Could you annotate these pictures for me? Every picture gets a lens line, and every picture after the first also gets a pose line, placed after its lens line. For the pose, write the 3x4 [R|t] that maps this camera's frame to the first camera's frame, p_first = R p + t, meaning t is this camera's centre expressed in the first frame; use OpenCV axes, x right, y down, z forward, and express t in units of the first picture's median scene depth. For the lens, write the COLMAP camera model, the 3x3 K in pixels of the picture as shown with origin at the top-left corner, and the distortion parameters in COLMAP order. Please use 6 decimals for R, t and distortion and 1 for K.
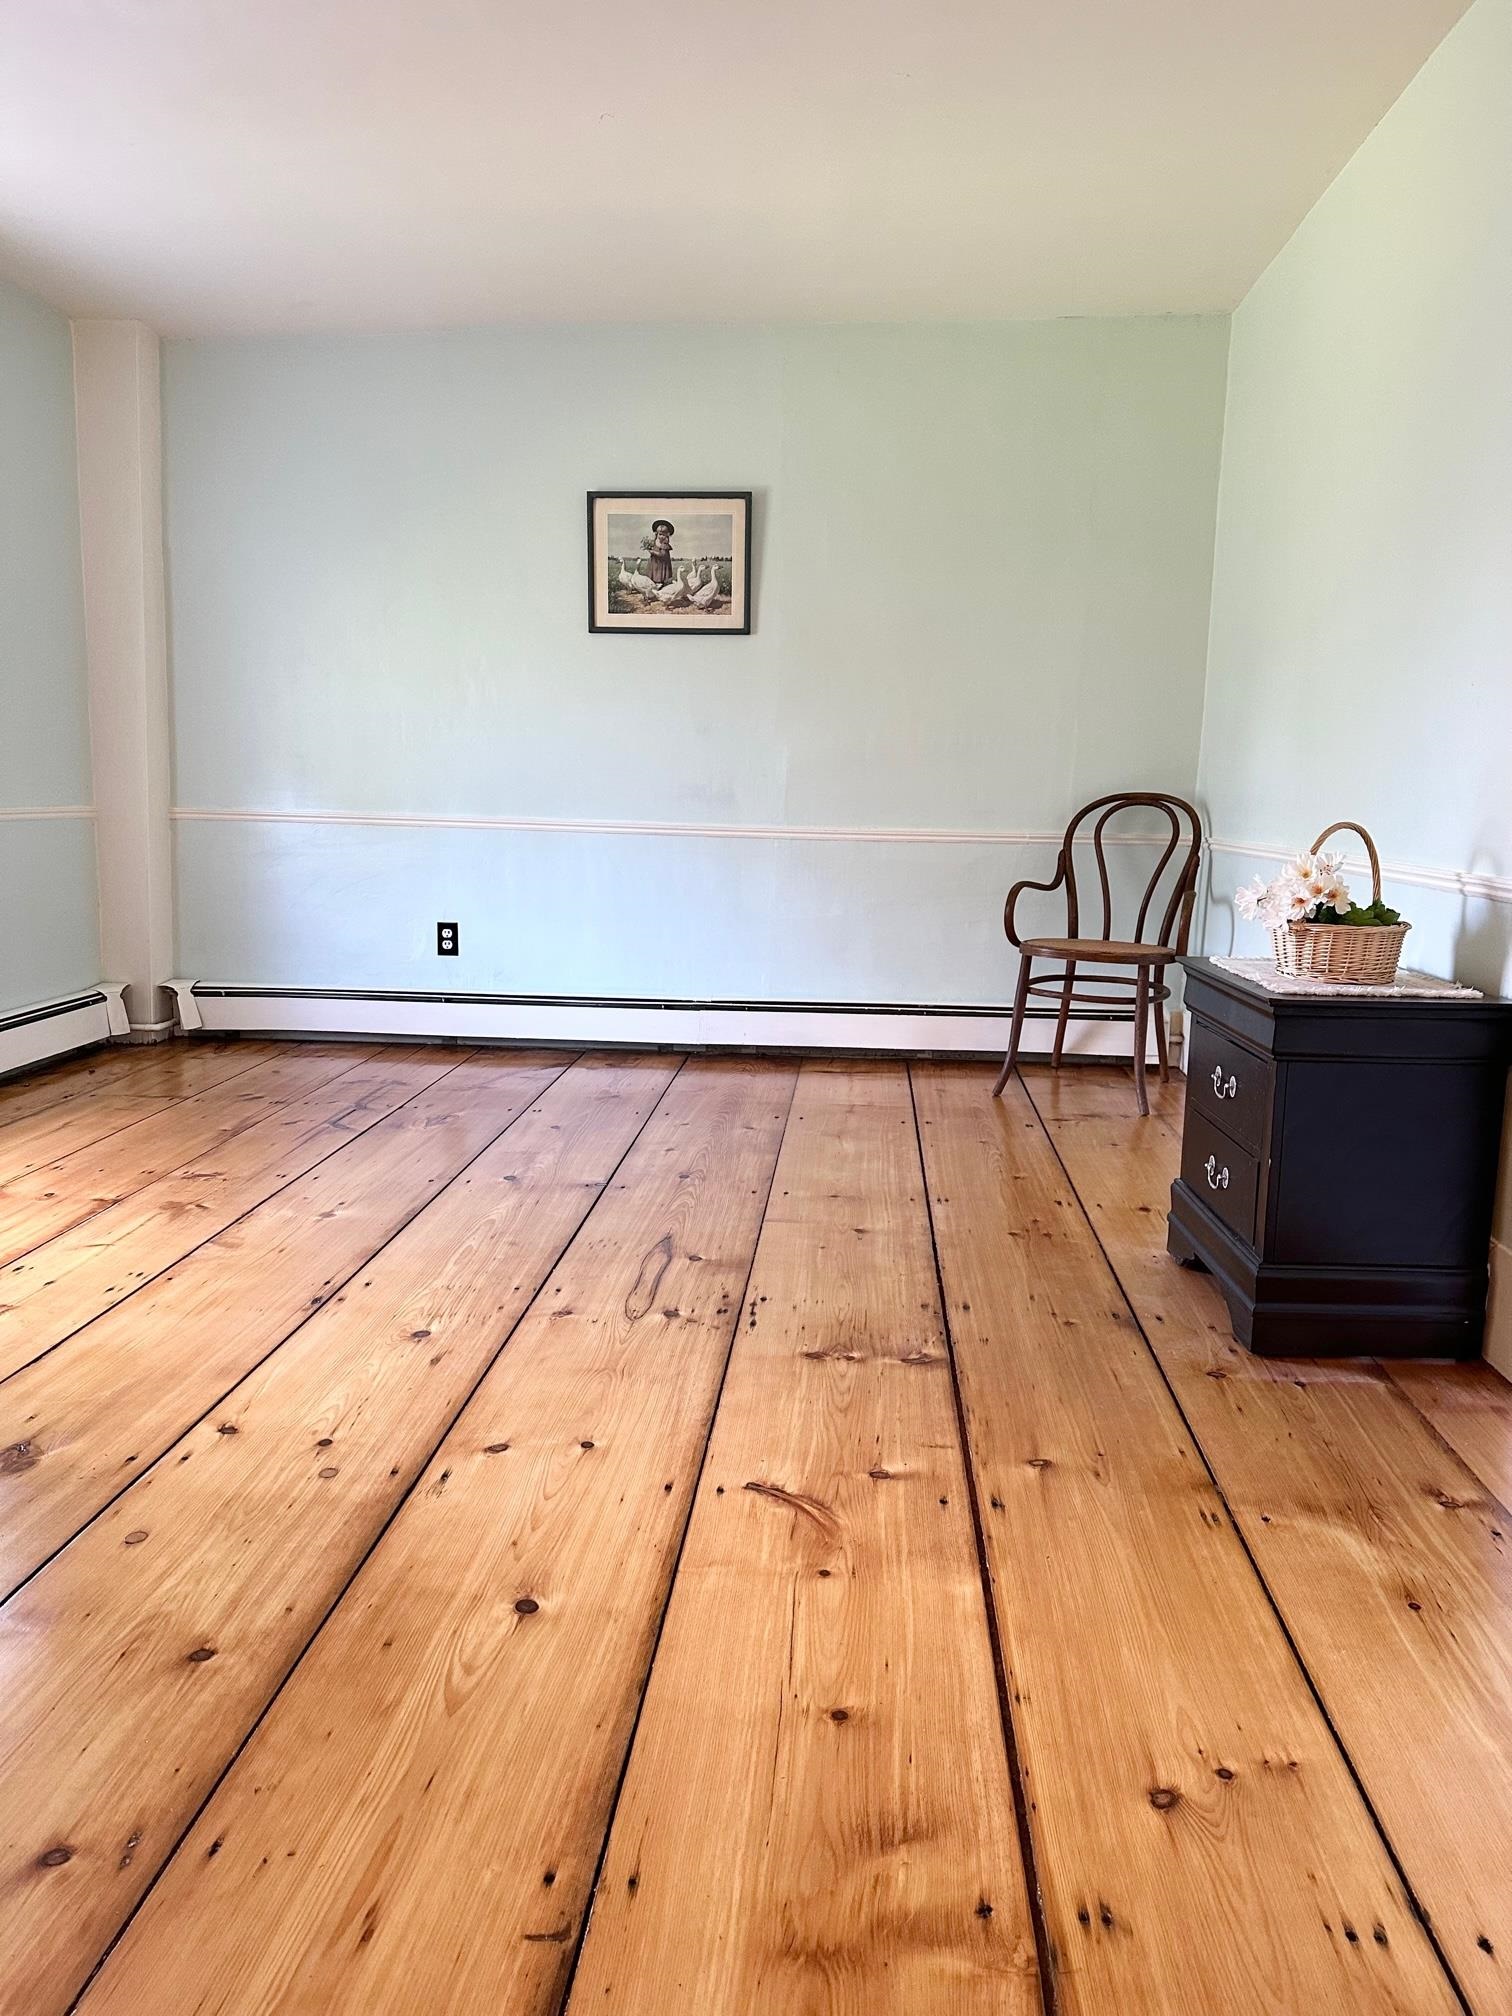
lens RADIAL K [[1384.8, 0, 756.0], [0, 1384.8, 1008.0], [0, 0, 1]] dist [0.175132, -0.299798]
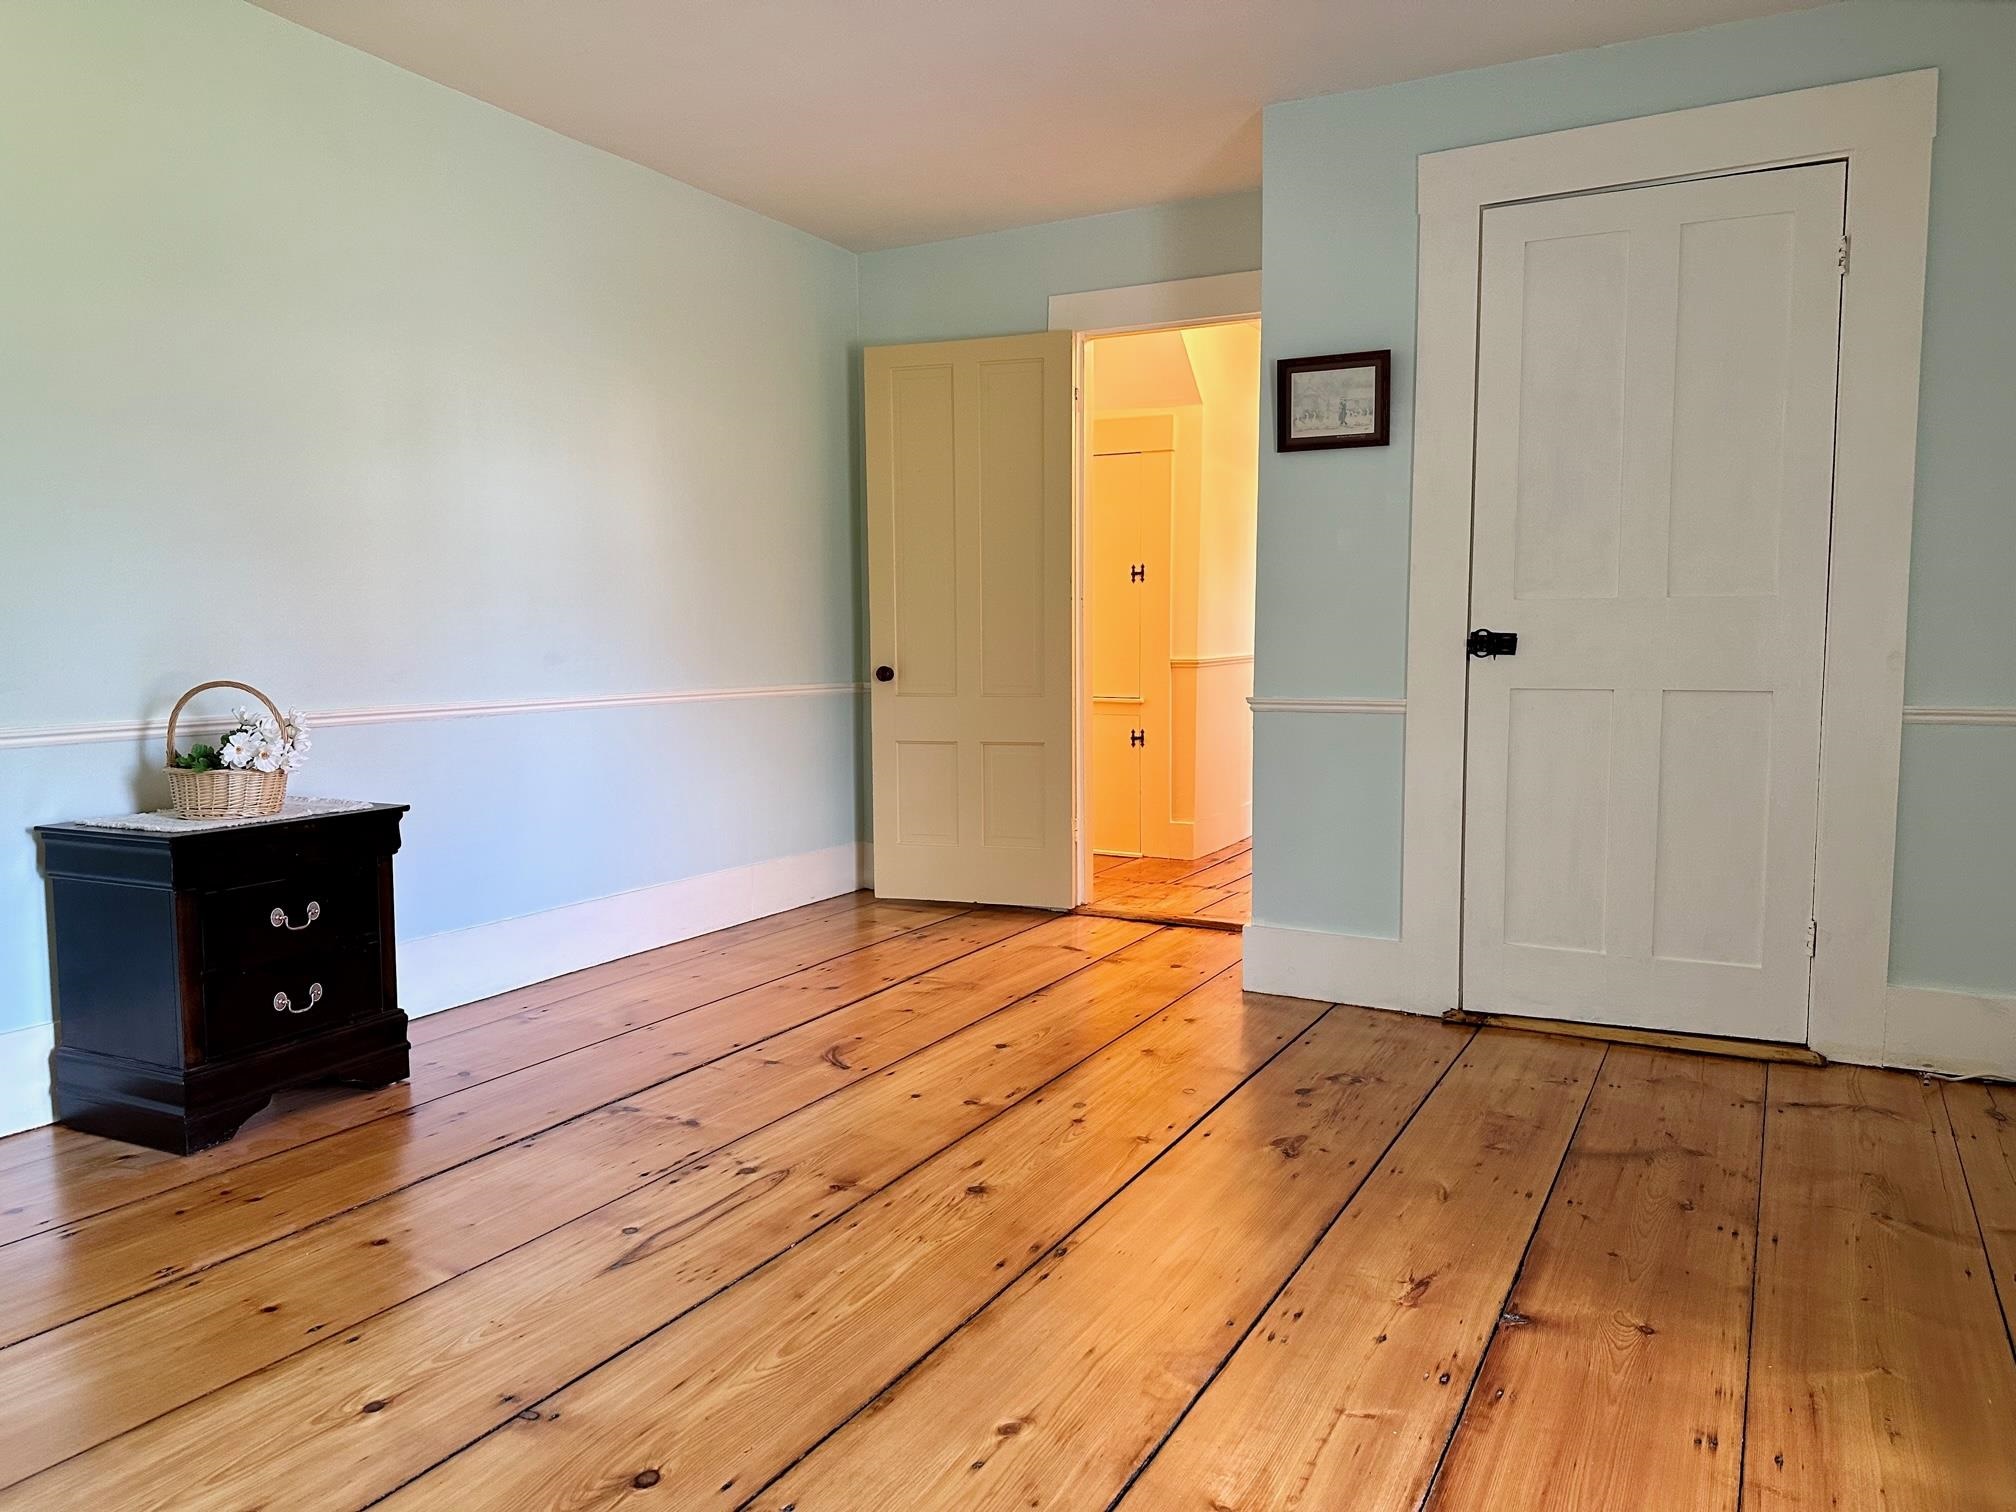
lens RADIAL K [[1442.8, 0, 1008.0], [0, 1442.8, 756.0], [0, 0, 1]] dist [0.000468, 0.000138]
pose [[-0.914122, -0.056751, 0.401448, -0.640592], [0.046188, 0.969132, 0.242176, -0.323058], [-0.402800, 0.239921, -0.883284, 1.774774]]
